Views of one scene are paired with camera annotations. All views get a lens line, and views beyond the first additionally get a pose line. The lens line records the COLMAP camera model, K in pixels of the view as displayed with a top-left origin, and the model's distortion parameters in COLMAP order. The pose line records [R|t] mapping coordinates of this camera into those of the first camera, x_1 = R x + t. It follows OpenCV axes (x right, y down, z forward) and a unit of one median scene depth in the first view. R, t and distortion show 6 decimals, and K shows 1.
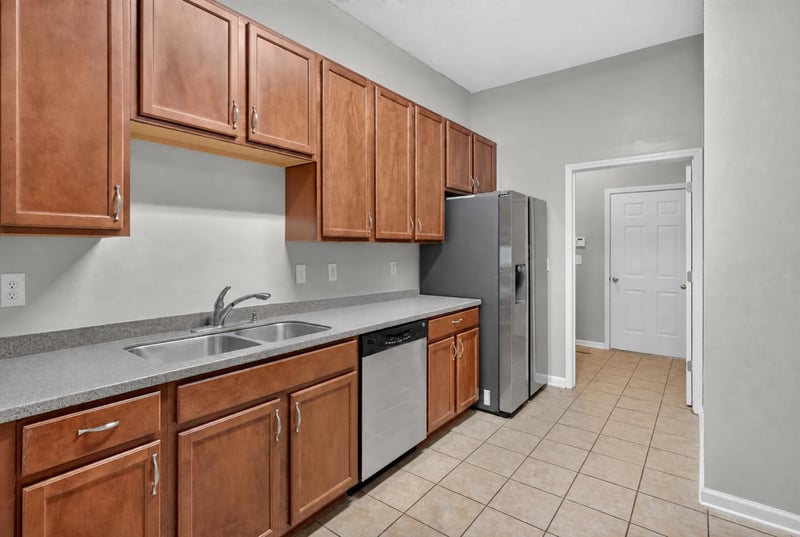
lens RADIAL K [[386.8, 0, 418.1], [0, 386.8, 243.7], [0, 0, 1]] dist [-0.001364, 0.000103]
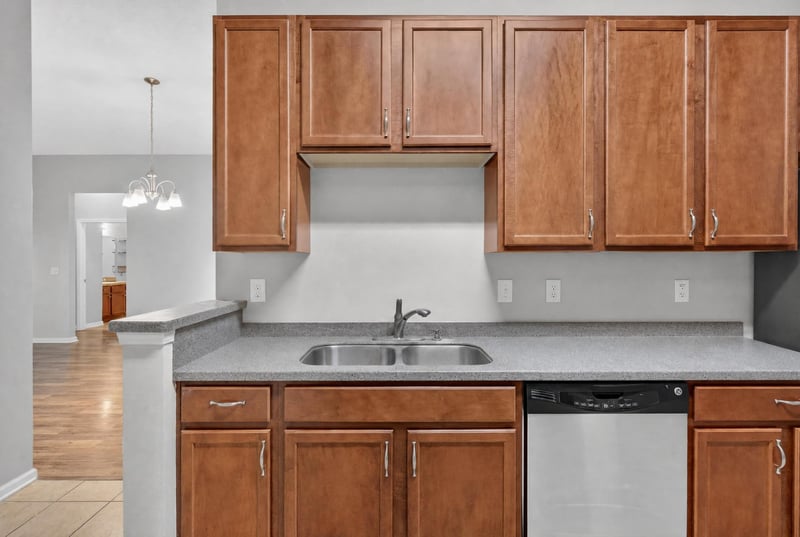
lens RADIAL K [[386.8, 0, 406.5], [0, 386.8, 262.7], [0, 0, 1]] dist [-0.001364, 0.000103]
pose [[0.592788, 0.001714, -0.805357, 0.273710], [0.011361, 0.999880, 0.010491, 0.005707], [0.805279, -0.015369, 0.592697, 0.370884]]
